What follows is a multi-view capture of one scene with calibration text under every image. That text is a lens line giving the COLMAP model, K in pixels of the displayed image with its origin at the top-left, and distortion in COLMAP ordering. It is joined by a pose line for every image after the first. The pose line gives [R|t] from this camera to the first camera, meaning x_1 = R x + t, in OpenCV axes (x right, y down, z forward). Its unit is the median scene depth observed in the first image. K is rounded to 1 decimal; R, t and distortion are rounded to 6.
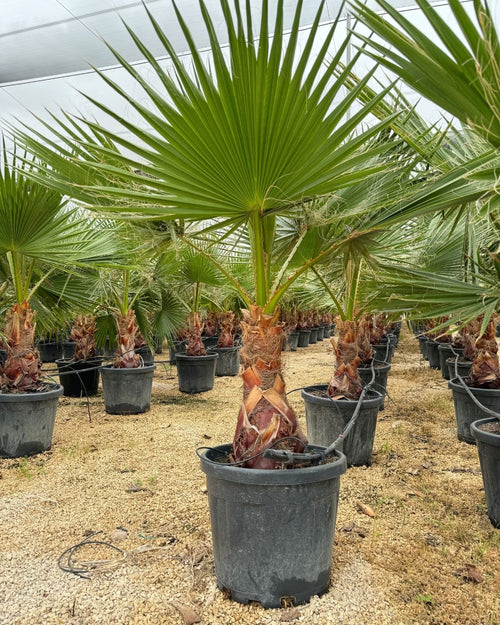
lens RADIAL K [[474.5, 0, 261.8], [0, 474.5, 315.0], [0, 0, 1]] dist [0.149602, -0.231270]
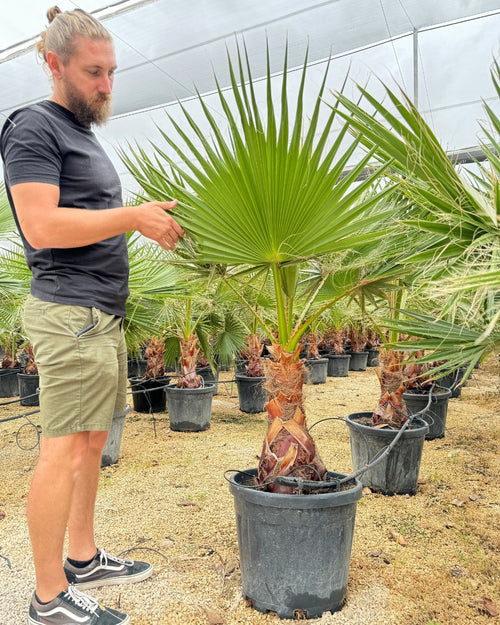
lens RADIAL K [[482.6, 0, 252.0], [0, 482.6, 327.1], [0, 0, 1]] dist [0.137703, -0.174246]
pose [[0.985633, -0.001490, -0.168893, 0.080375], [0.000214, 0.999971, -0.007573, -0.035191], [0.168900, 0.007428, 0.985605, -0.084261]]
